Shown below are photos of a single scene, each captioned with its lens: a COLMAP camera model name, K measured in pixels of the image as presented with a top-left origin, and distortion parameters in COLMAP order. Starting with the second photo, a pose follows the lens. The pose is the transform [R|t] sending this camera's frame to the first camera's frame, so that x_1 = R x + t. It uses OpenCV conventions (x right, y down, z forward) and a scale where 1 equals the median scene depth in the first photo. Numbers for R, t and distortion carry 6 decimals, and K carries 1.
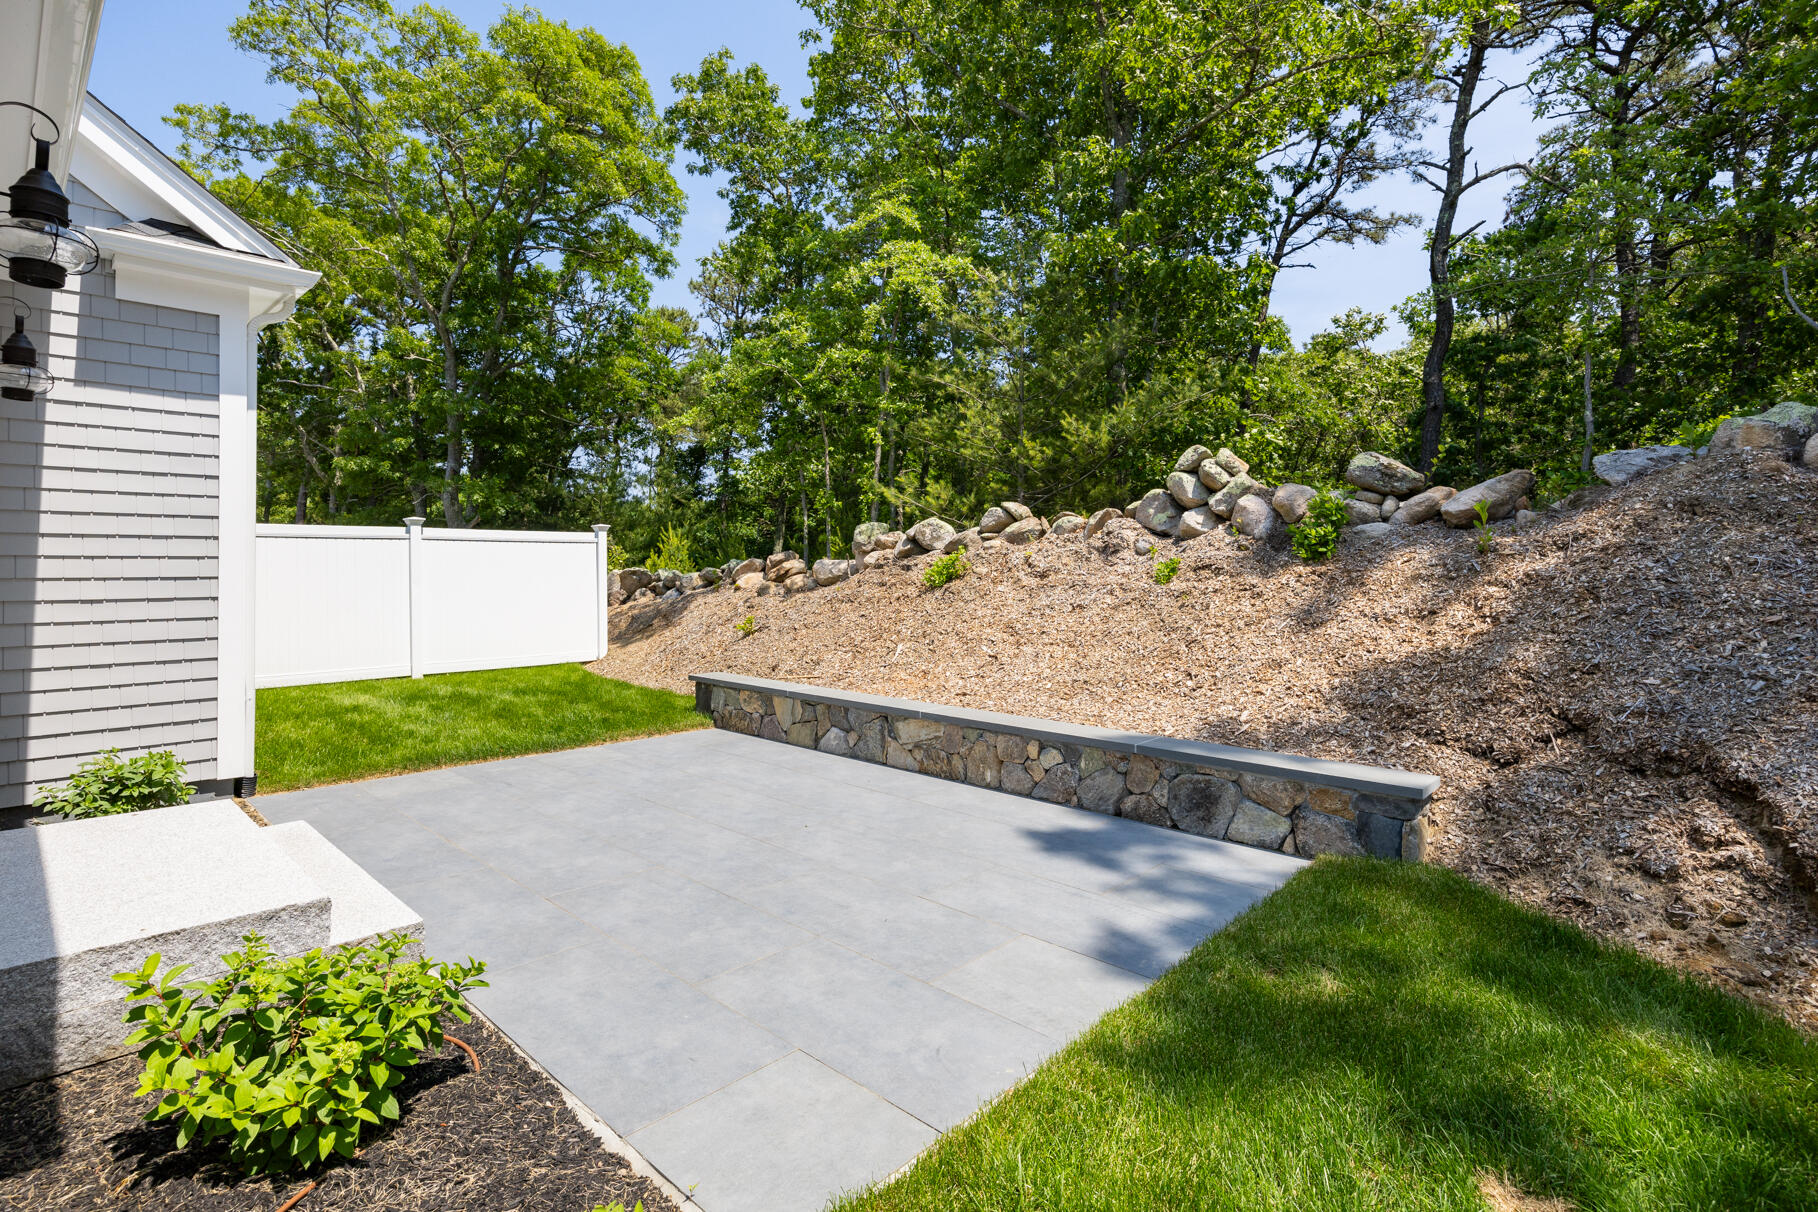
lens RADIAL K [[881.2, 0, 907.6], [0, 881.2, 567.3], [0, 0, 1]] dist [-0.000191, -0.000018]
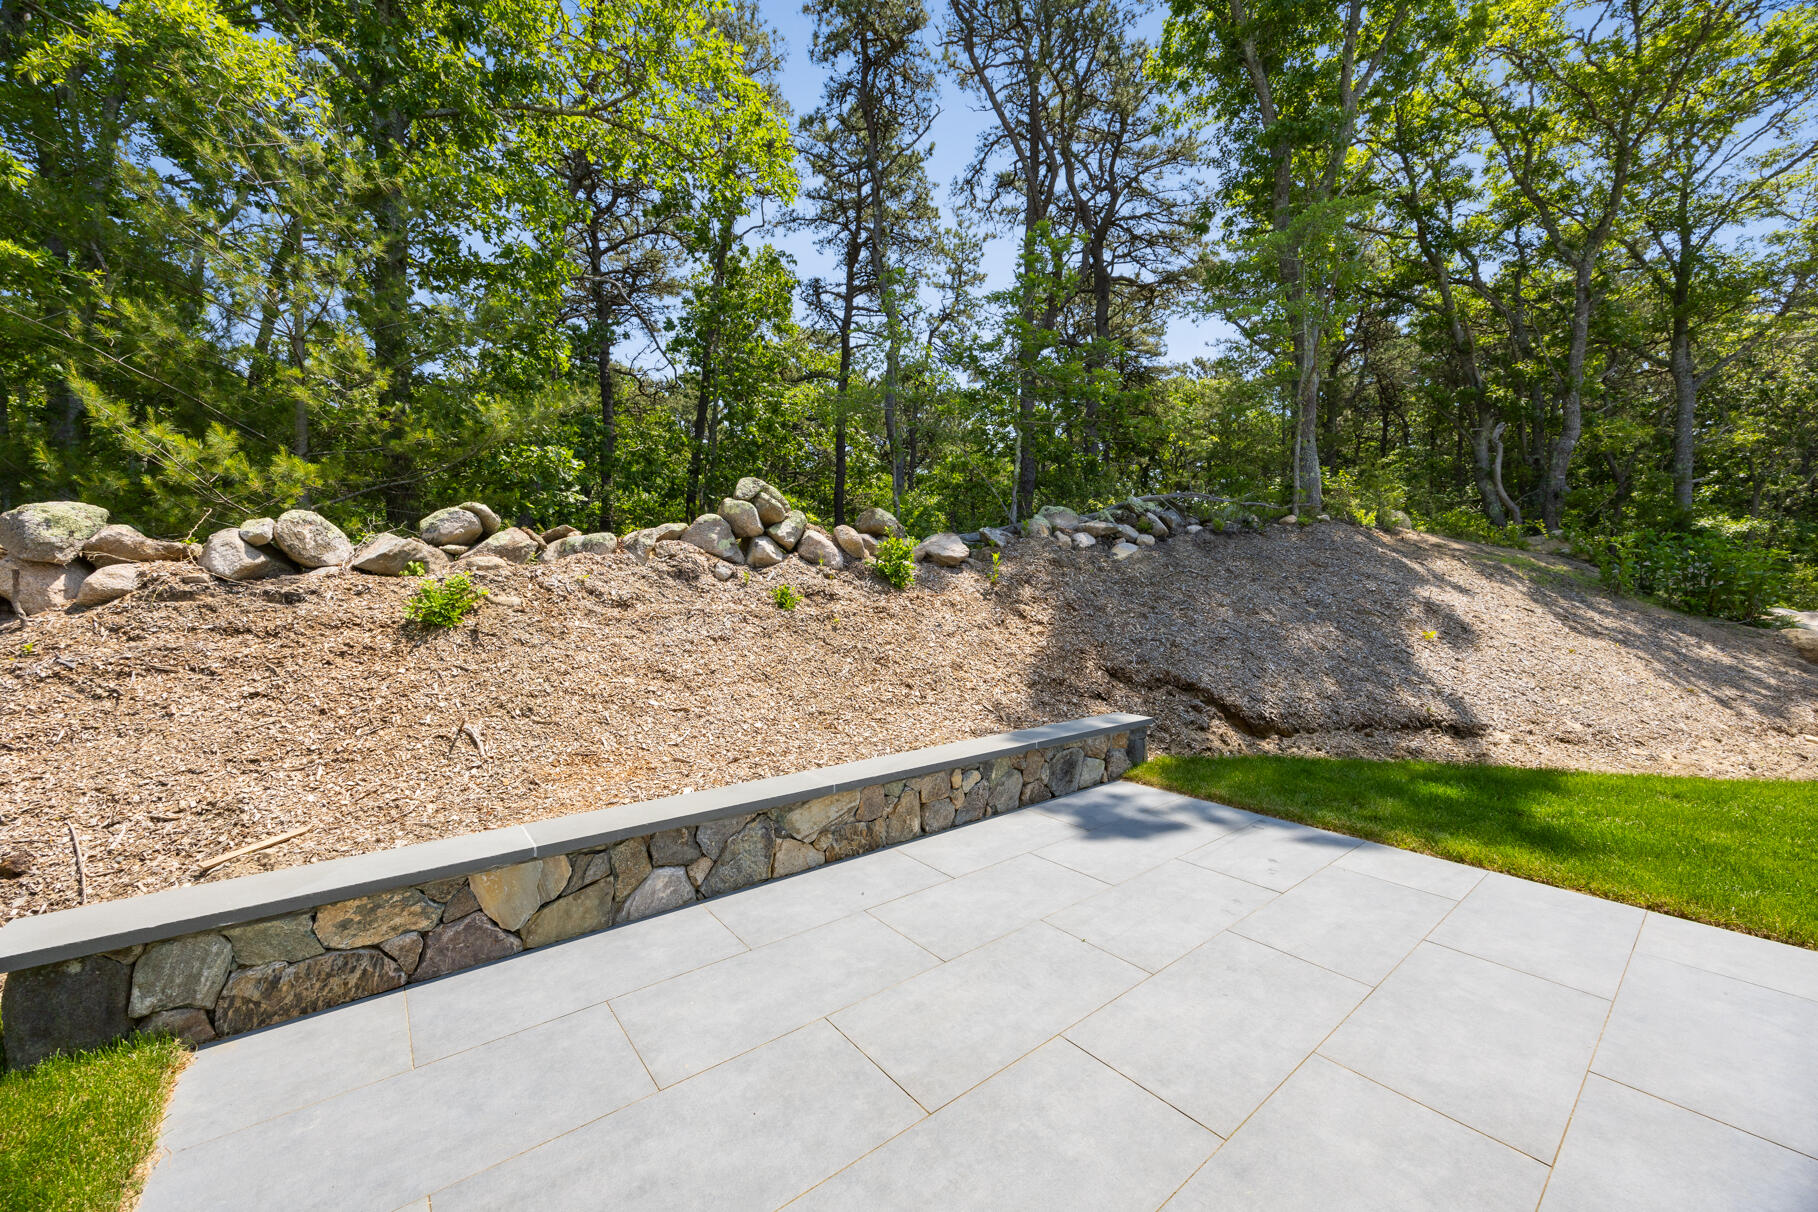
lens RADIAL K [[690.3, 0, 909.0], [0, 690.3, 606.0], [0, 0, 1]] dist [-0.000355, -0.003514]
pose [[0.130955, -0.032369, 0.990860, -0.520302], [-0.003763, 0.999443, 0.033146, -0.013832], [-0.991381, -0.008069, 0.130761, 0.771409]]
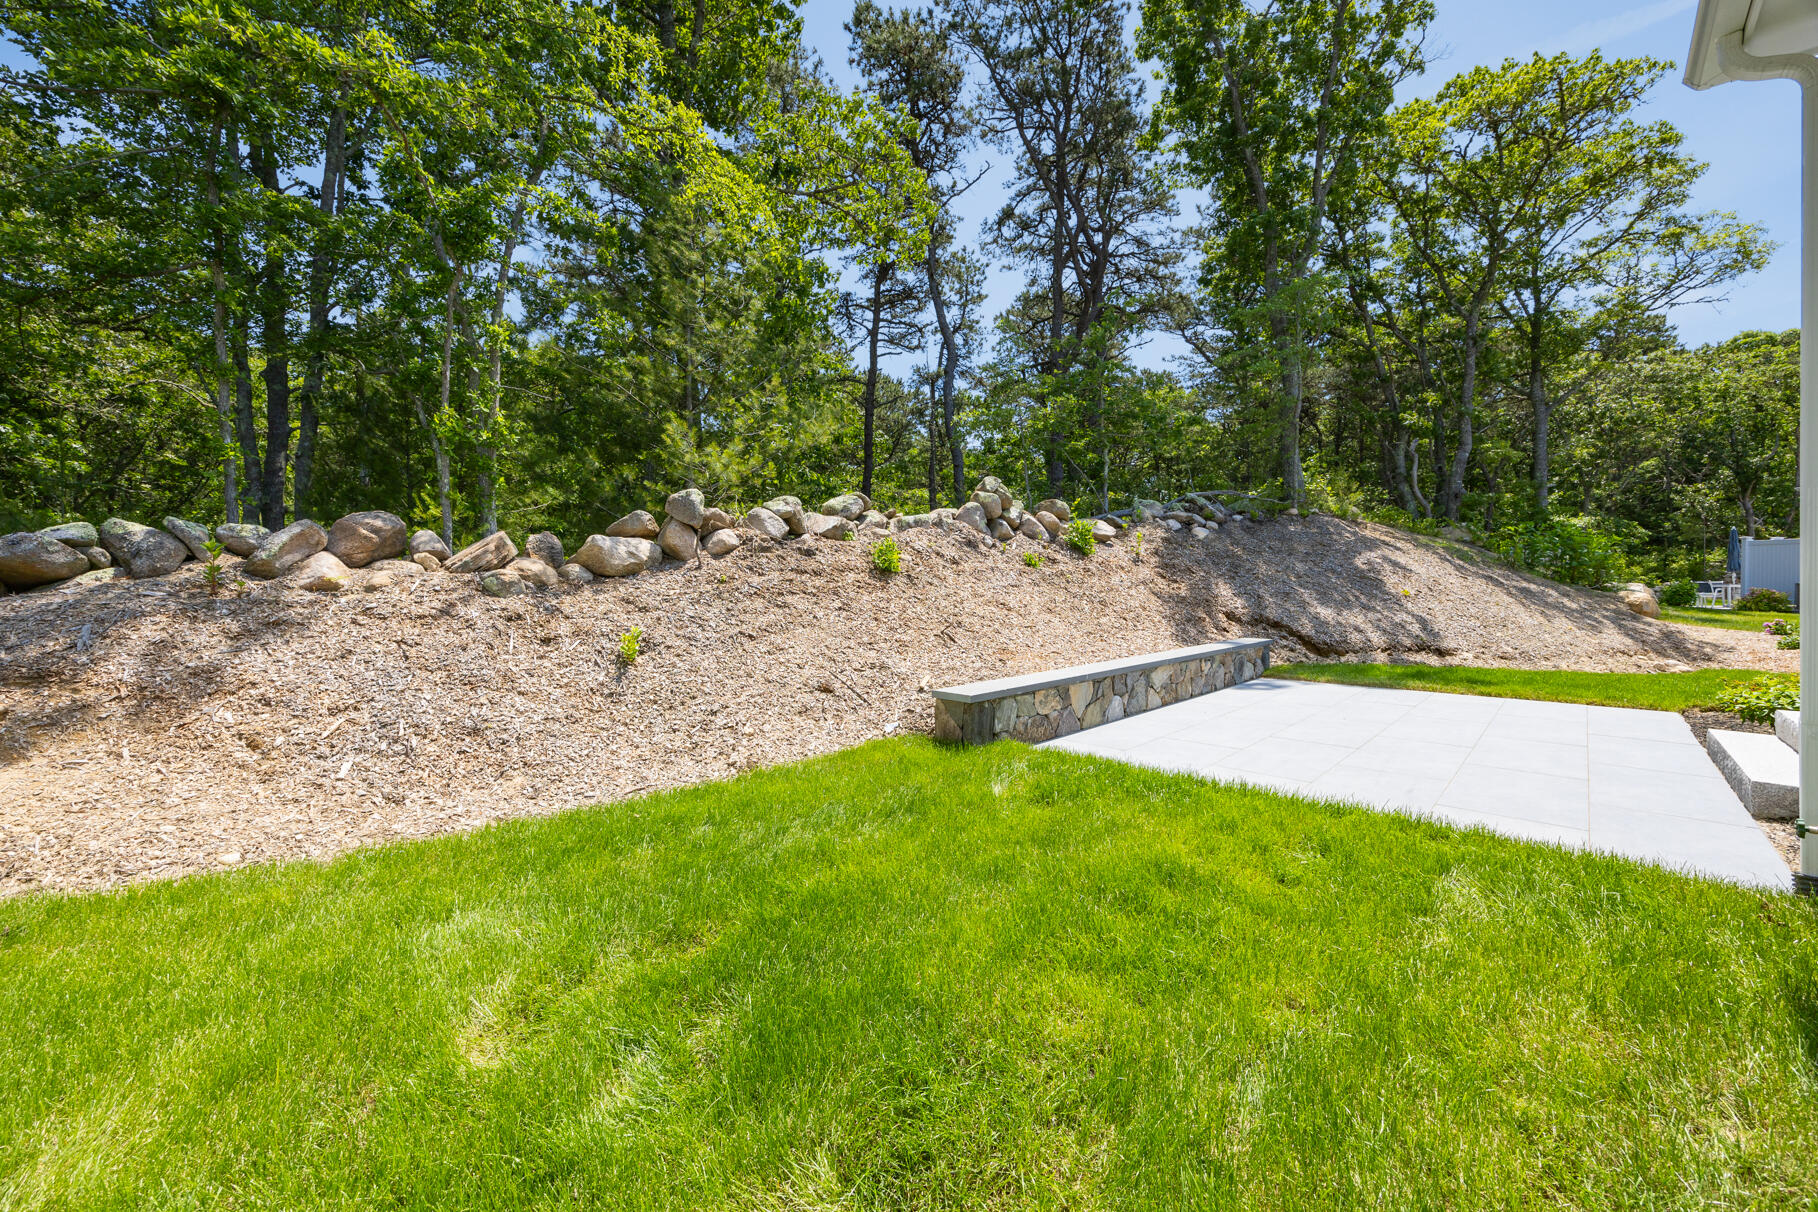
lens RADIAL K [[710.6, 0, 896.9], [0, 710.6, 586.8], [0, 0, 1]] dist [-0.018168, -0.000001]
pose [[0.014072, -0.009749, 0.999853, -0.955378], [0.001290, 0.999952, 0.009732, 0.038529], [-0.999900, 0.001153, 0.014084, 1.254476]]
